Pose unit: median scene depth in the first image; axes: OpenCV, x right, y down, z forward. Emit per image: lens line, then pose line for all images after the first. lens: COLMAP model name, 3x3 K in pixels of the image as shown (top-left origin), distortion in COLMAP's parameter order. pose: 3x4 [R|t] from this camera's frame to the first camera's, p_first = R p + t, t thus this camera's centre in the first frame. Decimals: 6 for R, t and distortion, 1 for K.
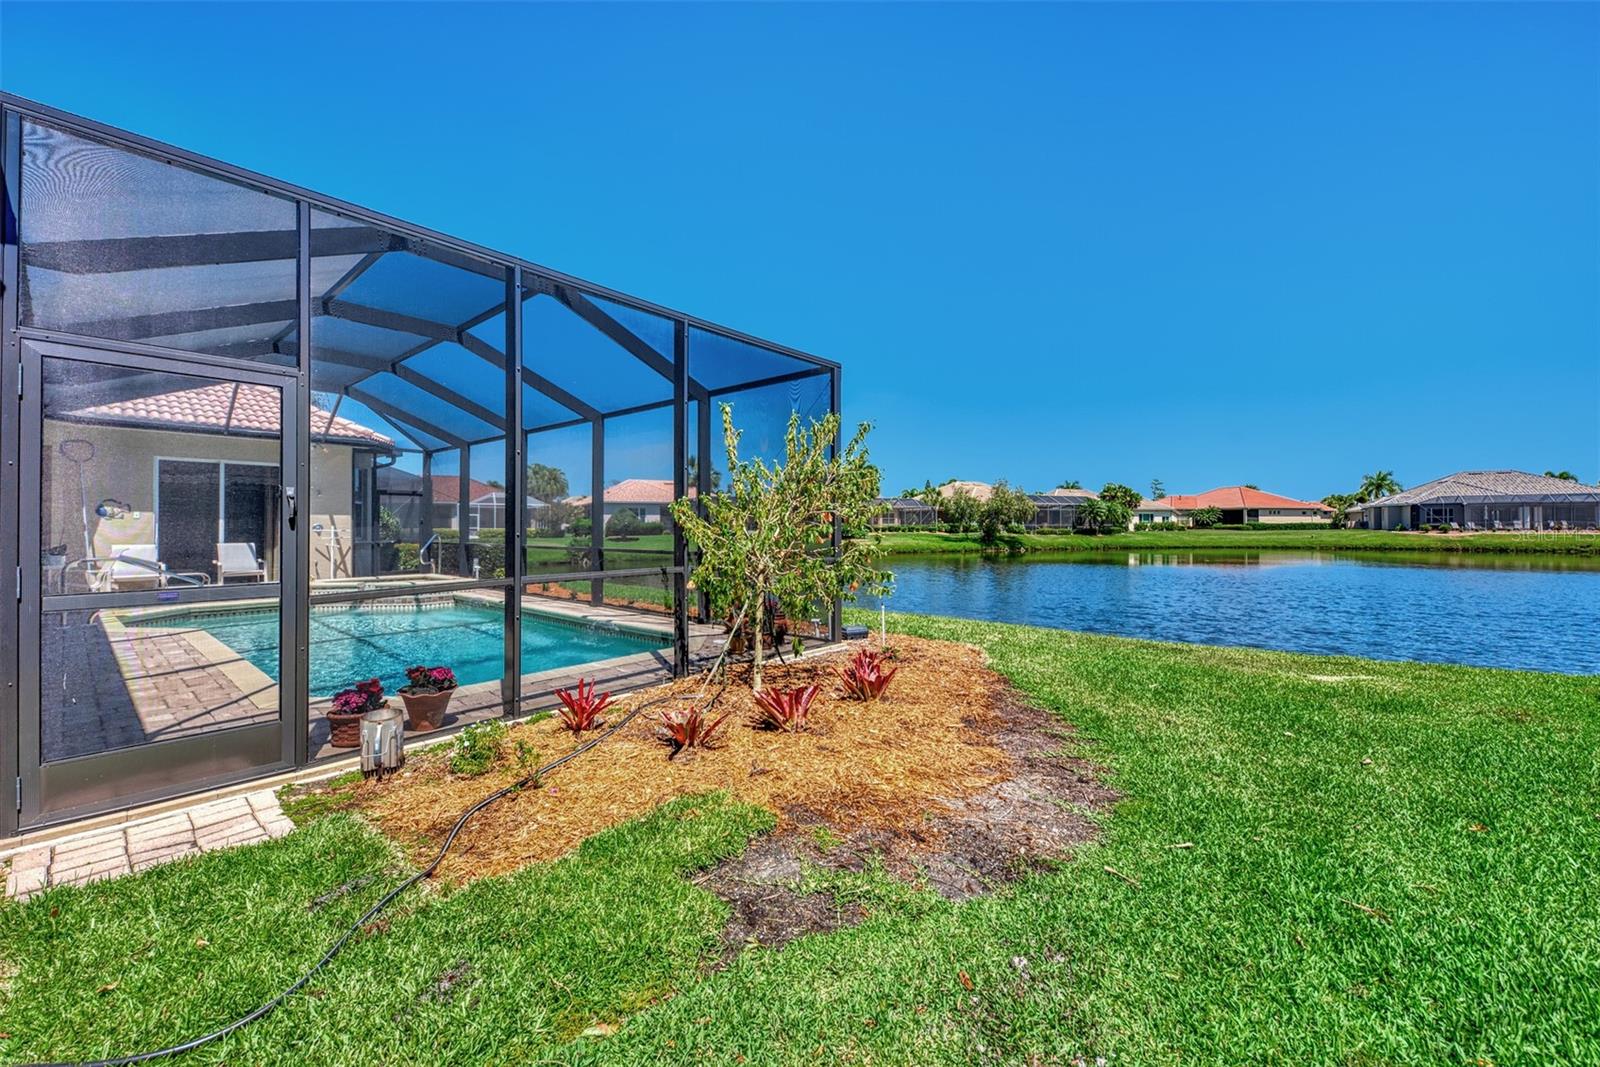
lens RADIAL K [[639.8, 0, 804.9], [0, 639.8, 529.0], [0, 0, 1]] dist [-0.003171, -0.000582]
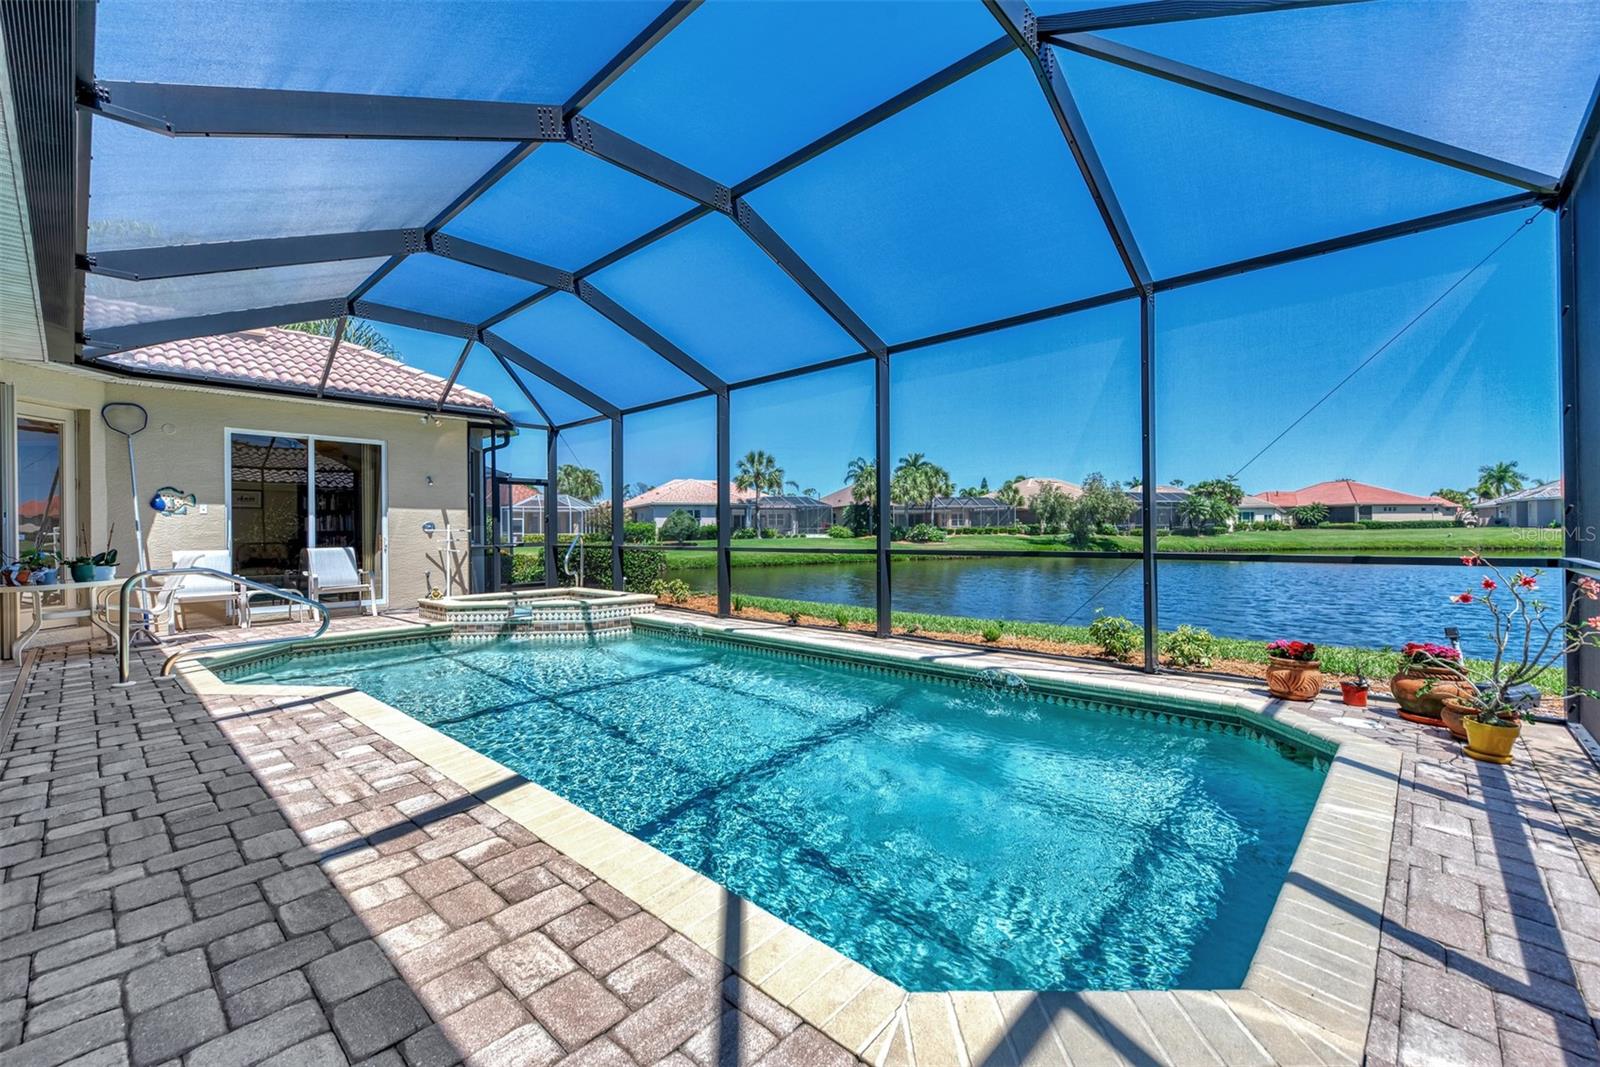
lens RADIAL K [[674.7, 0, 805.2], [0, 674.7, 535.0], [0, 0, 1]] dist [0.001794, -0.000301]
pose [[0.999208, -0.008393, -0.038885, -0.058191], [0.008475, 0.999962, 0.001931, 0.001999], [0.038867, -0.002259, 0.999242, 0.045171]]
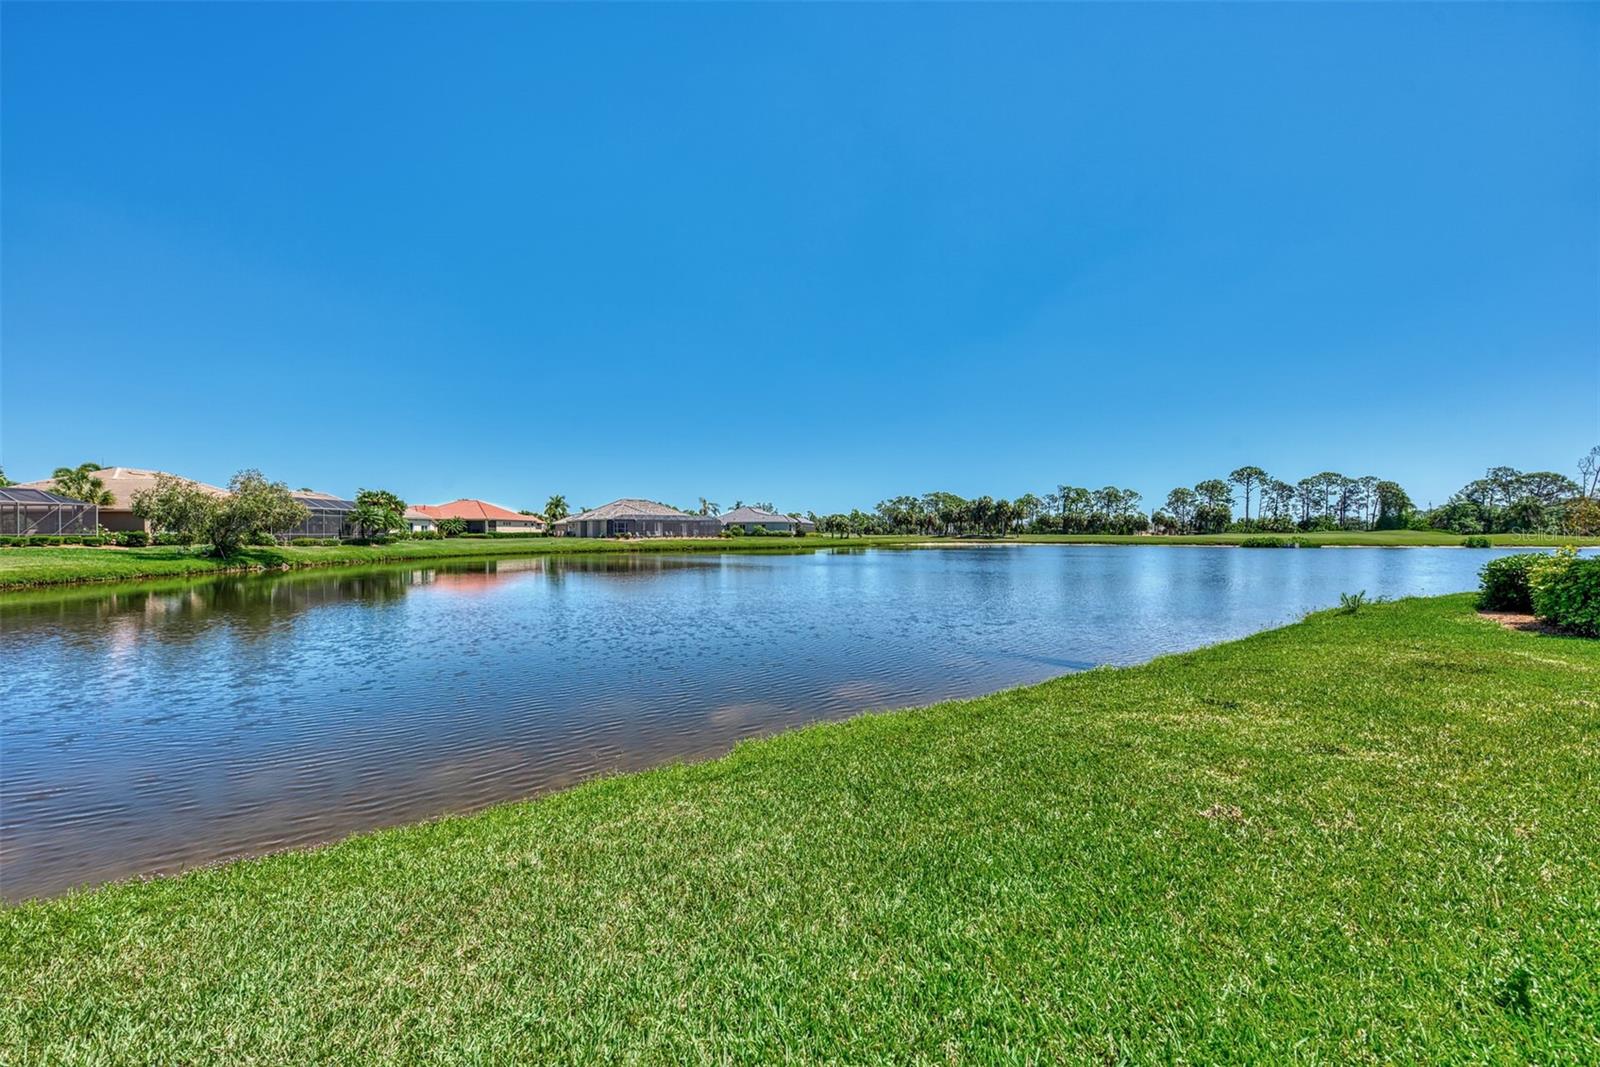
lens RADIAL K [[561.4, 0, 801.9], [0, 561.4, 532.1], [0, 0, 1]] dist [-0.007732, -0.000378]
pose [[0.347809, 0.003090, 0.937560, -0.066810], [0.007274, 0.999956, -0.005994, -0.000031], [-0.937537, 0.008904, 0.347771, 0.188866]]
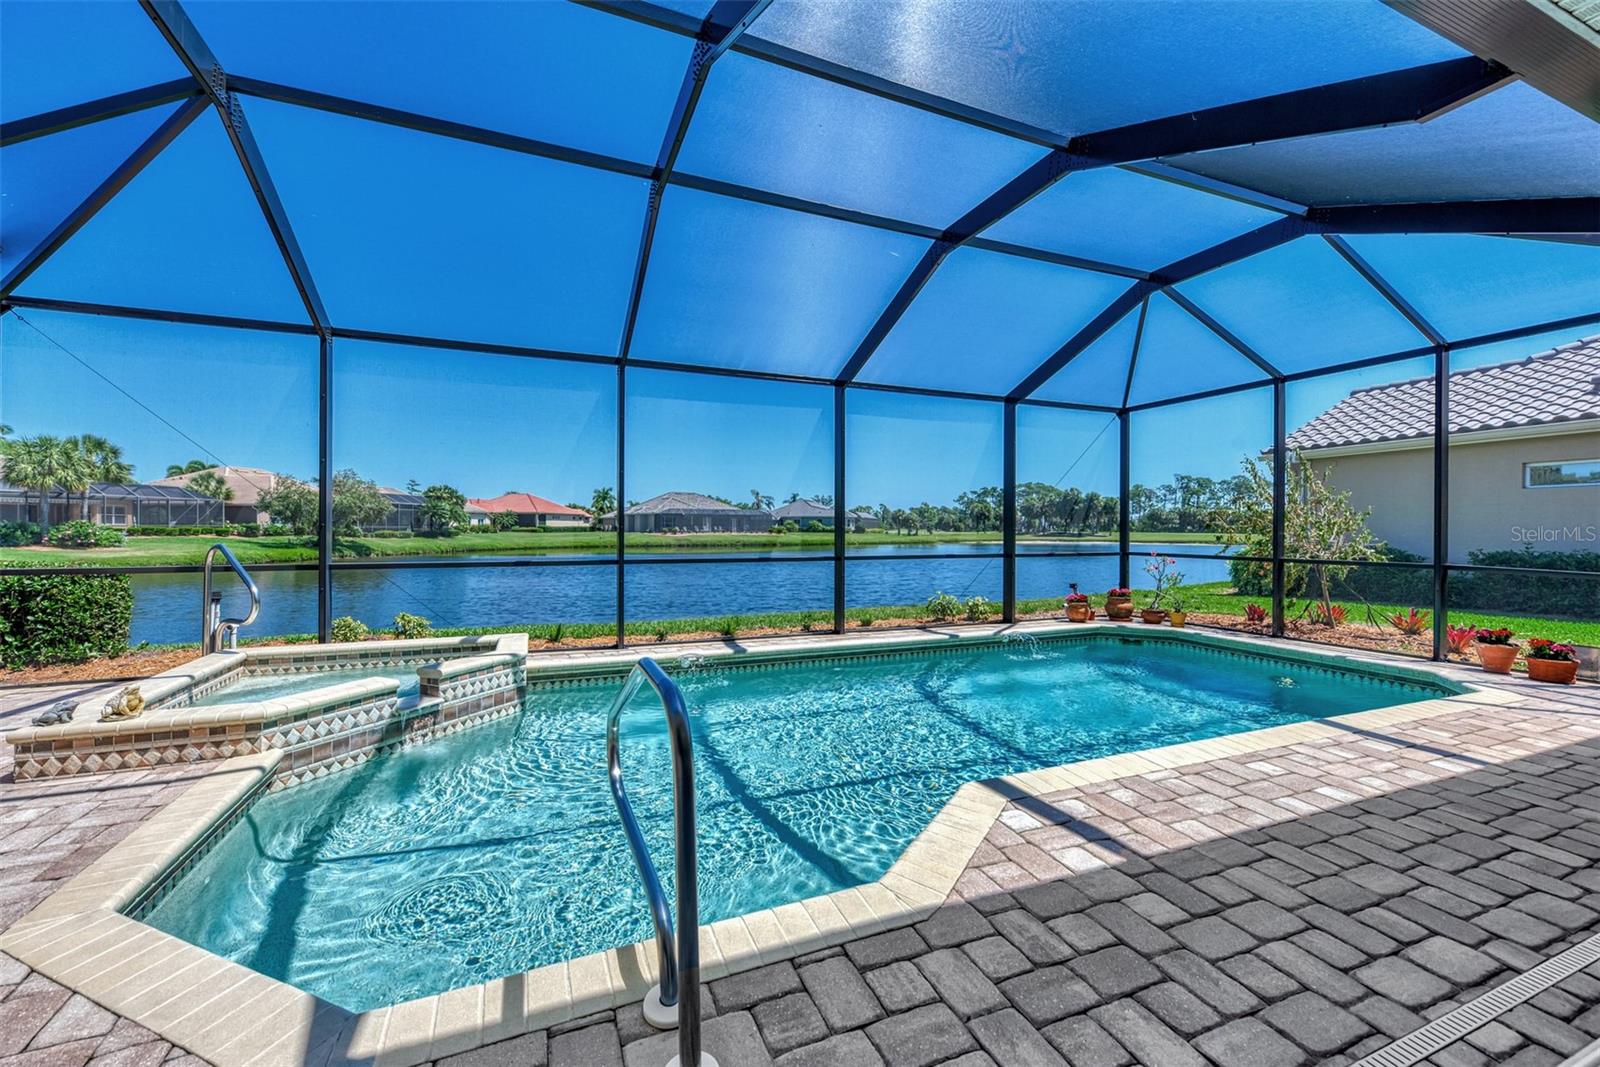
lens RADIAL K [[639.8, 0, 805.5], [0, 639.8, 526.8], [0, 0, 1]] dist [-0.003171, -0.000582]
pose [[0.441922, 0.006805, 0.897028, -0.162170], [-0.000274, 0.999972, -0.007451, 0.000075], [-0.897054, 0.003048, 0.441911, 0.110429]]
